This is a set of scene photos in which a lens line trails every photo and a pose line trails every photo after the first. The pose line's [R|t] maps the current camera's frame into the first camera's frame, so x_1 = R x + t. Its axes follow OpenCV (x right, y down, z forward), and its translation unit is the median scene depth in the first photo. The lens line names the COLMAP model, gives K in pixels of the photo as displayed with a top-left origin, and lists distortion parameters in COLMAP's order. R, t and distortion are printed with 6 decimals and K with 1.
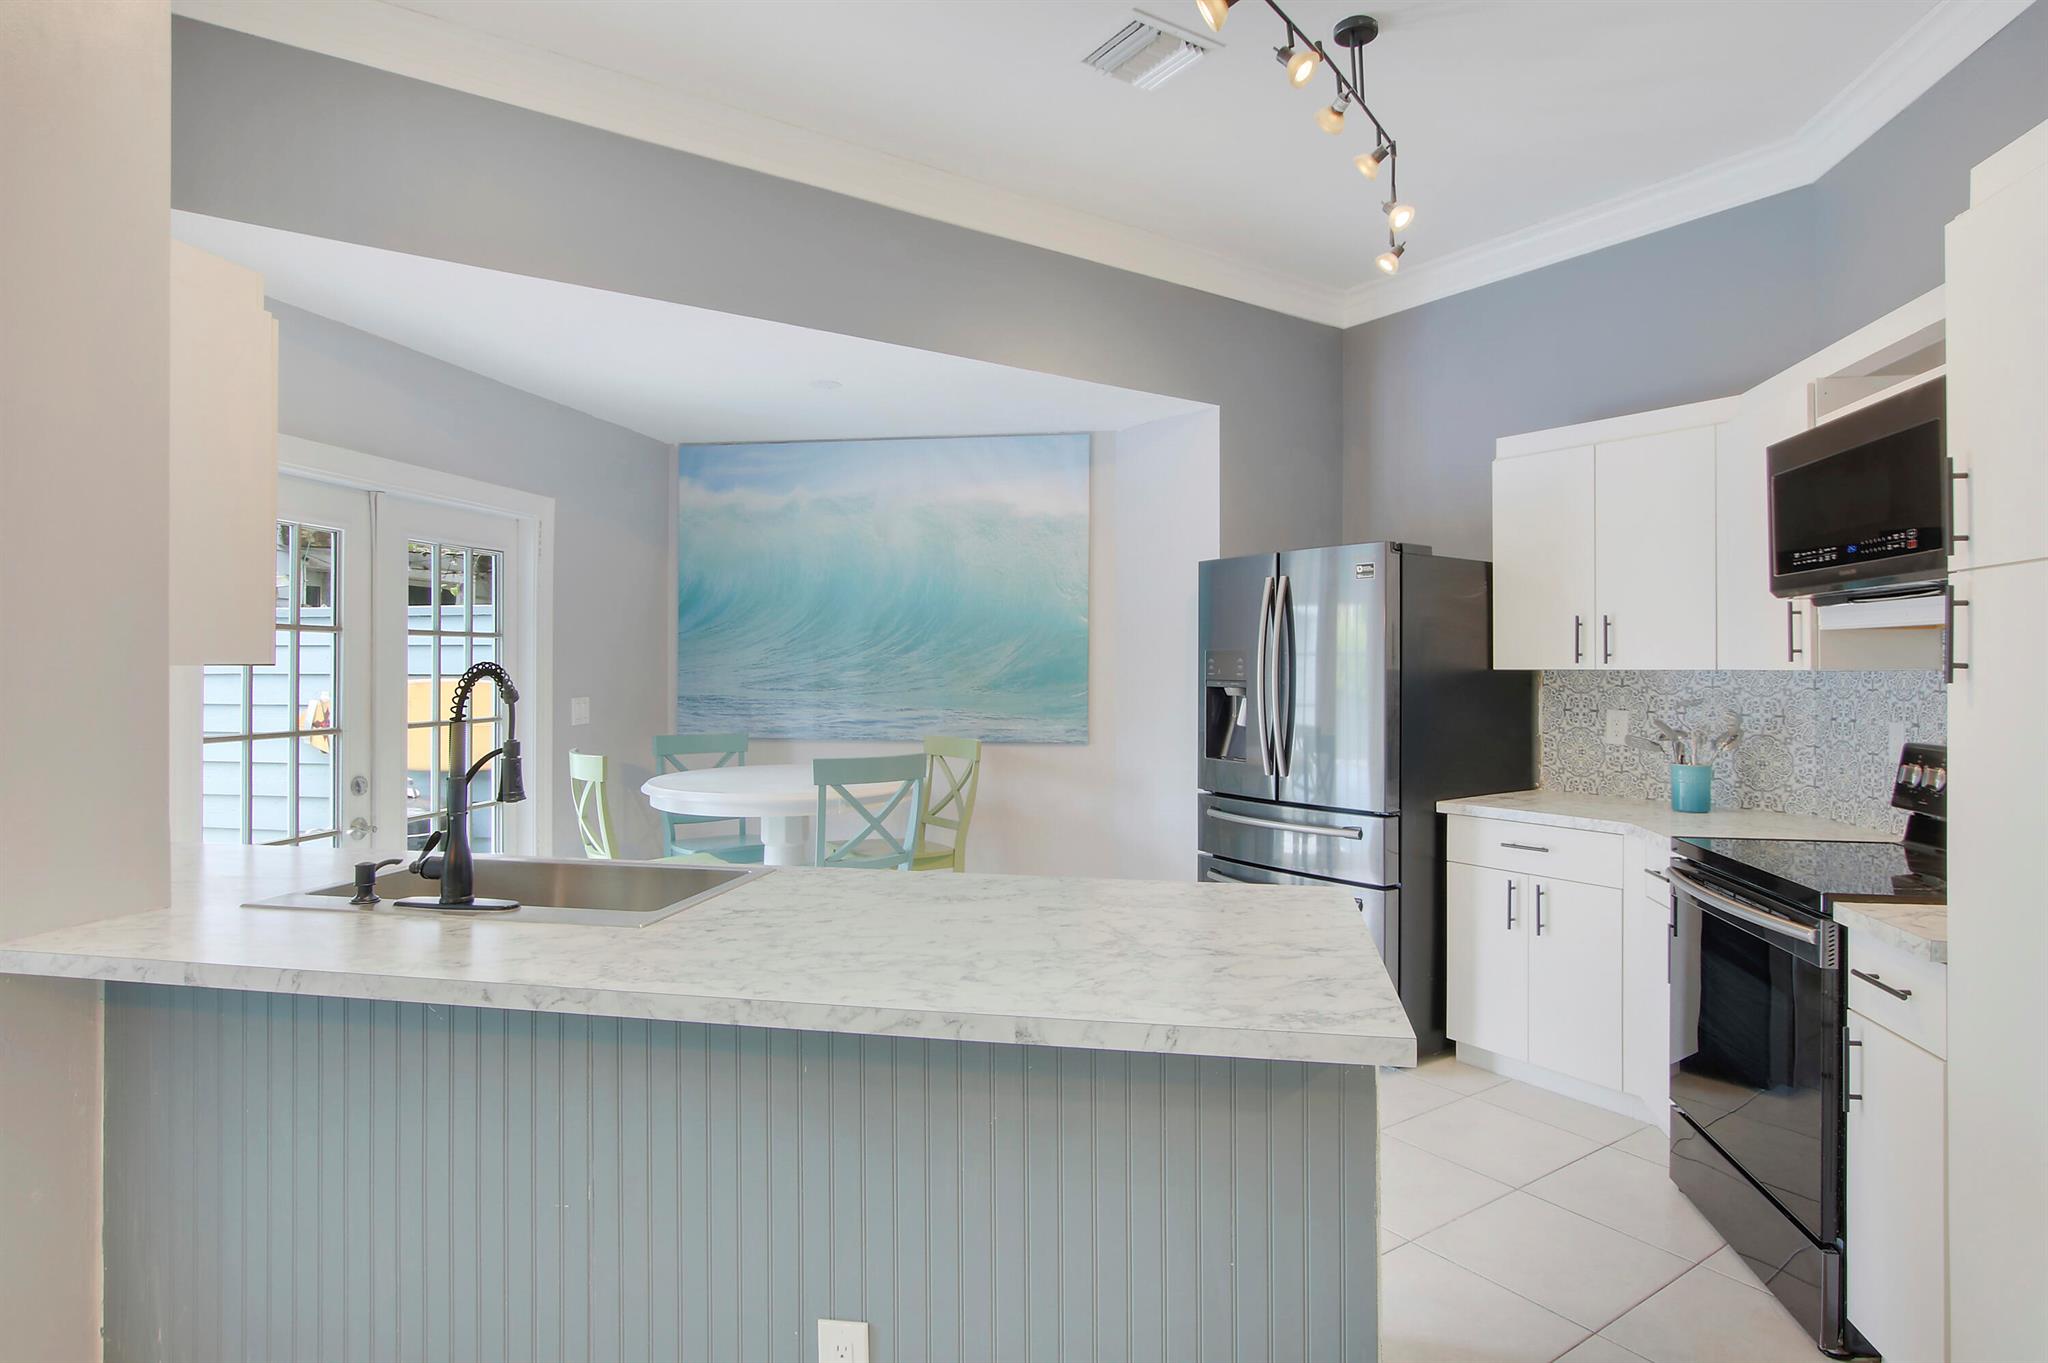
lens RADIAL K [[1135.6, 0, 1046.5], [0, 1135.6, 668.0], [0, 0, 1]] dist [-0.023144, 0.004145]
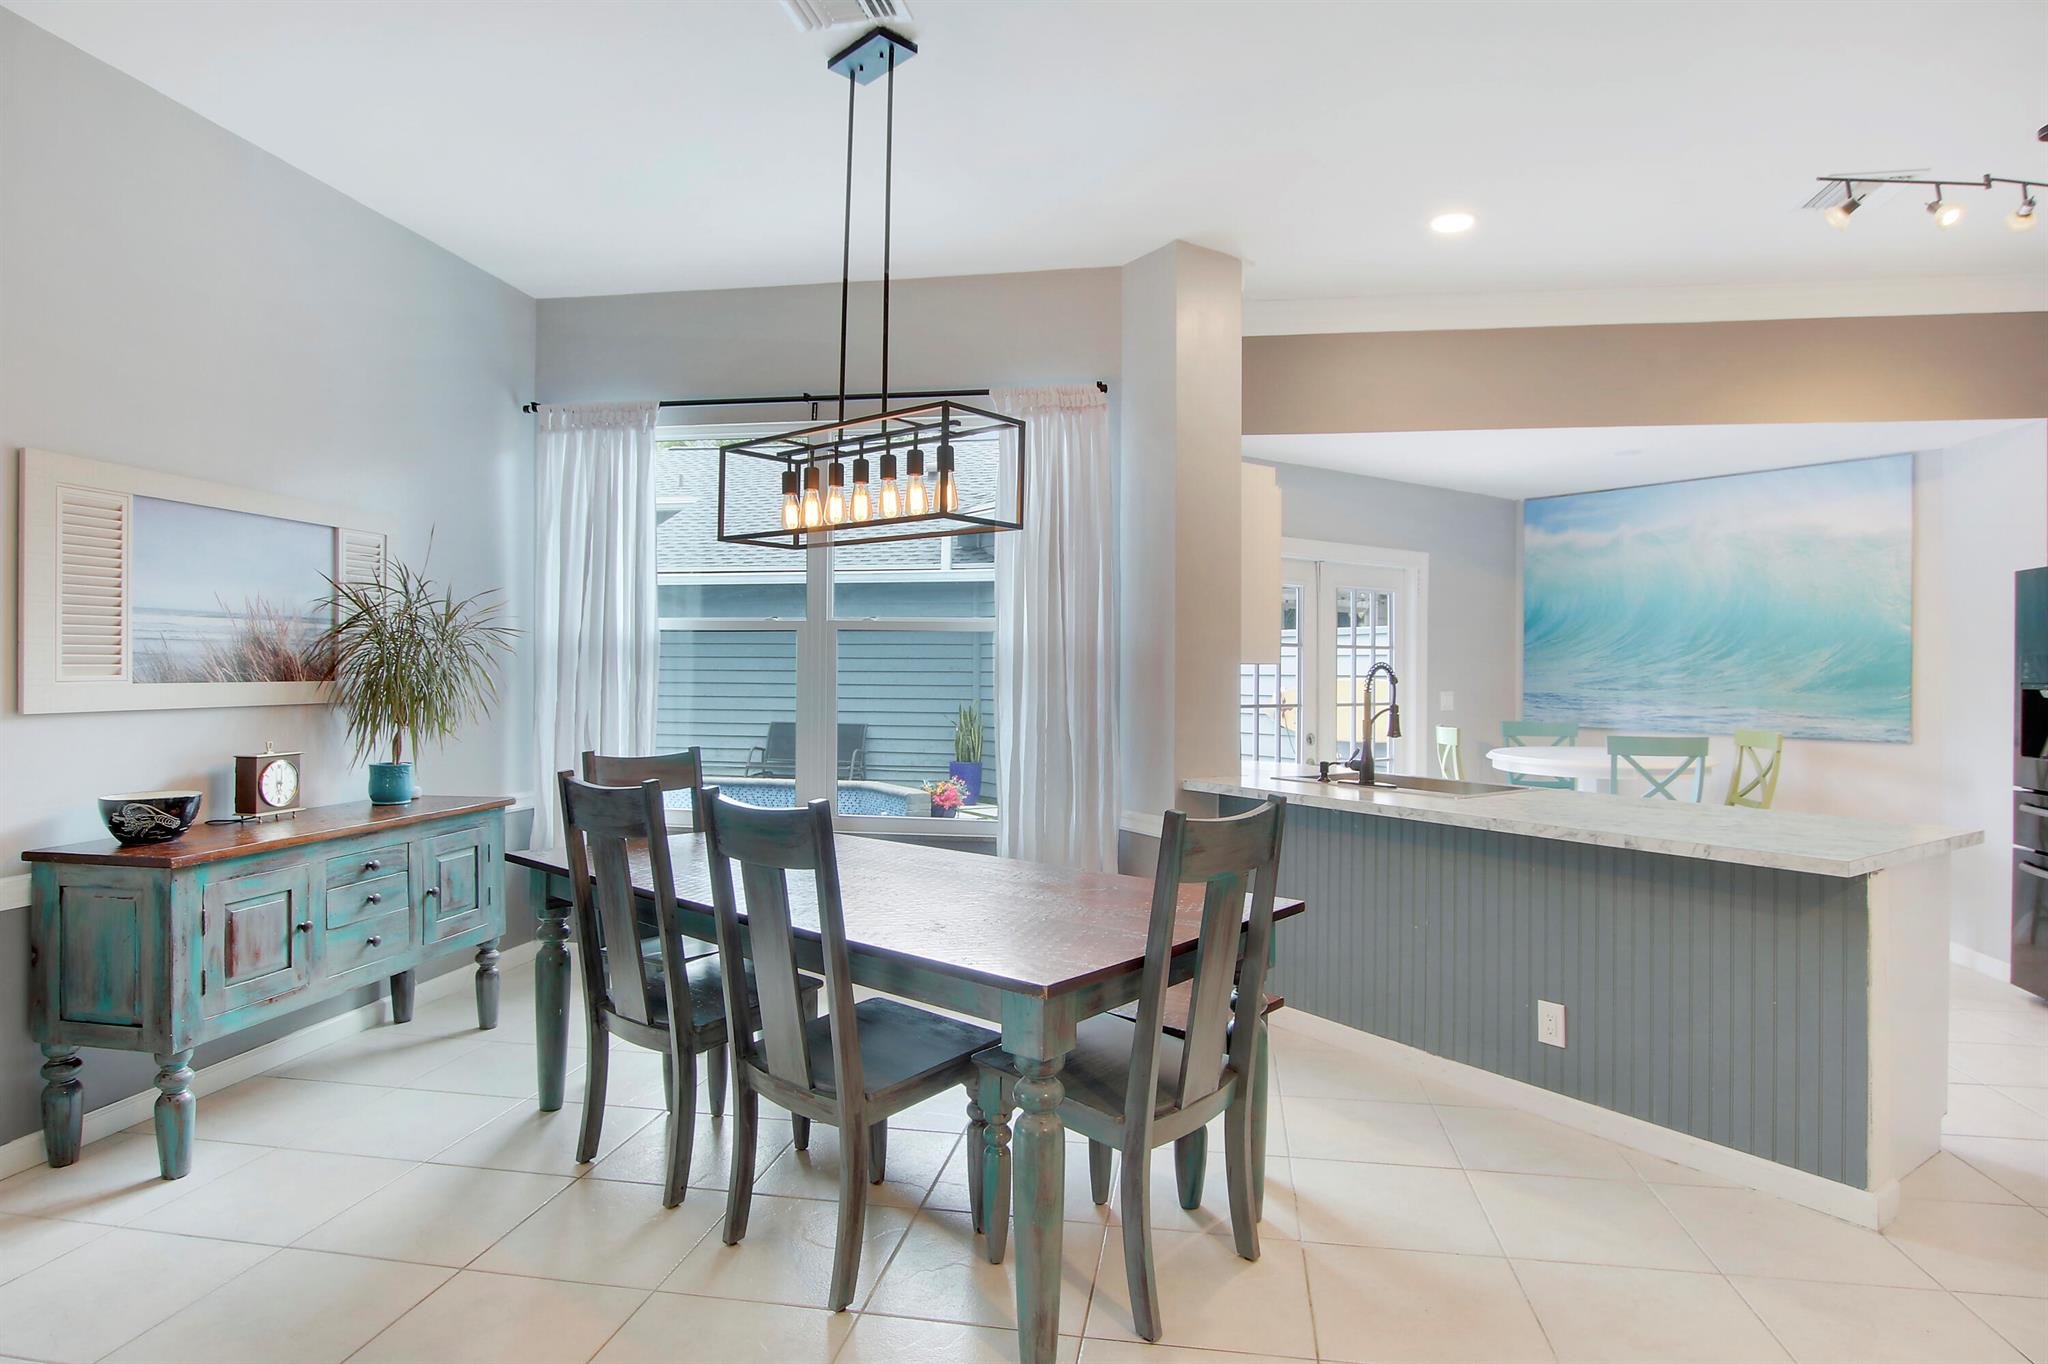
lens RADIAL K [[1135.6, 0, 1032.1], [0, 1135.6, 652.0], [0, 0, 1]] dist [-0.023144, 0.004145]
pose [[0.721161, -0.008342, -0.692718, 0.170729], [-0.008606, 0.999742, -0.020998, 0.009856], [0.692714, 0.021104, 0.720903, -0.333739]]
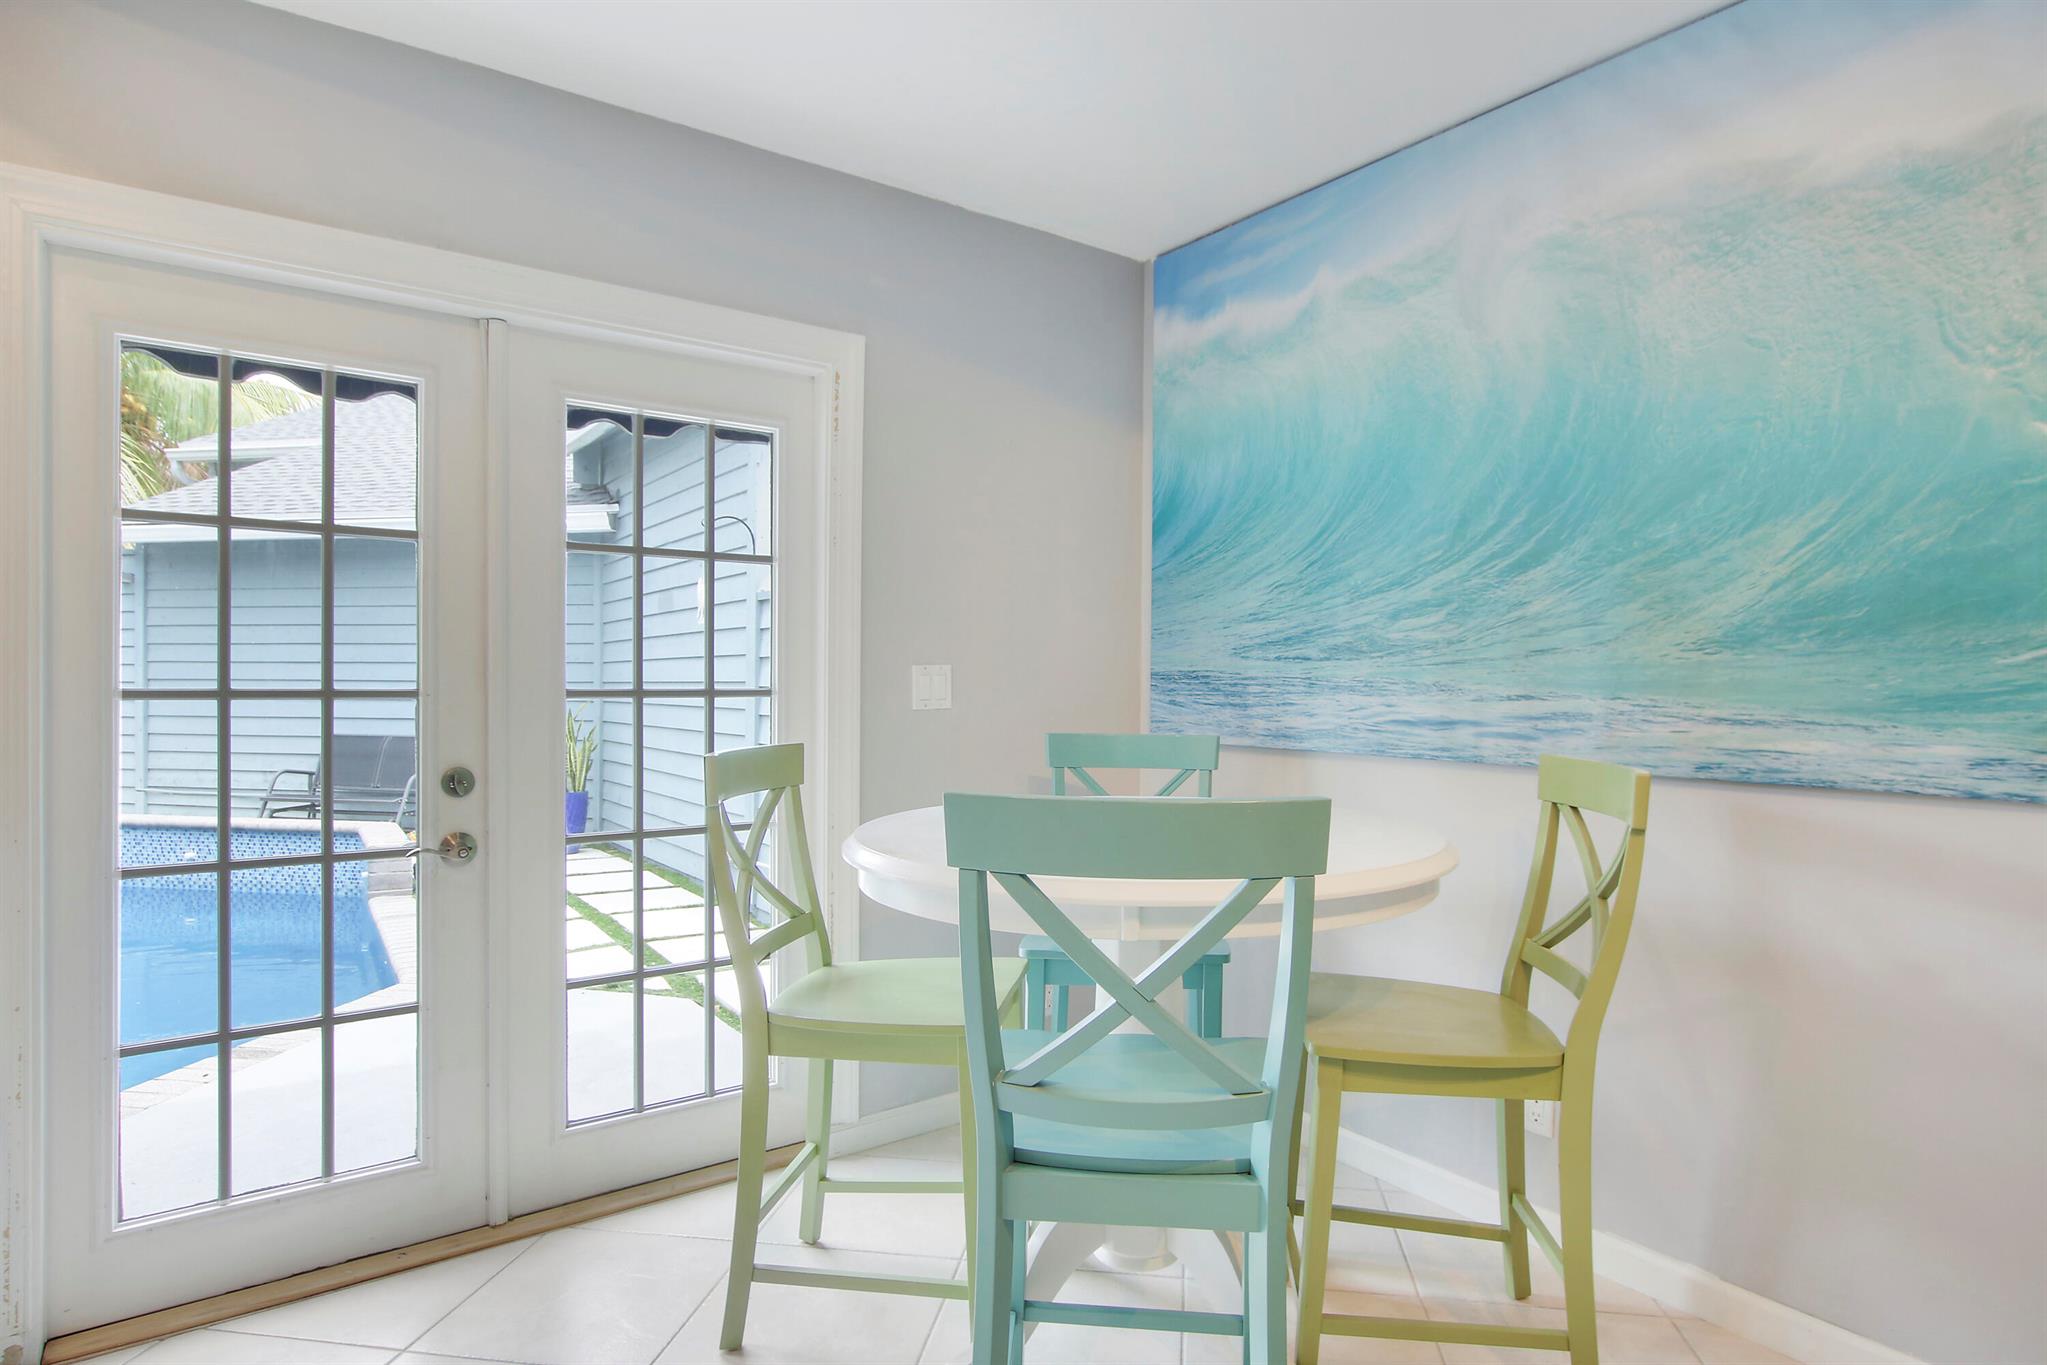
lens RADIAL K [[1135.0, 0, 1031.2], [0, 1135.0, 685.6], [0, 0, 1]] dist [-0.023144, 0.004145]
pose [[0.721776, 0.004940, -0.692109, 0.047043], [-0.007953, 0.999968, -0.001157, 0.034143], [0.692081, 0.006340, 0.721792, 0.545042]]
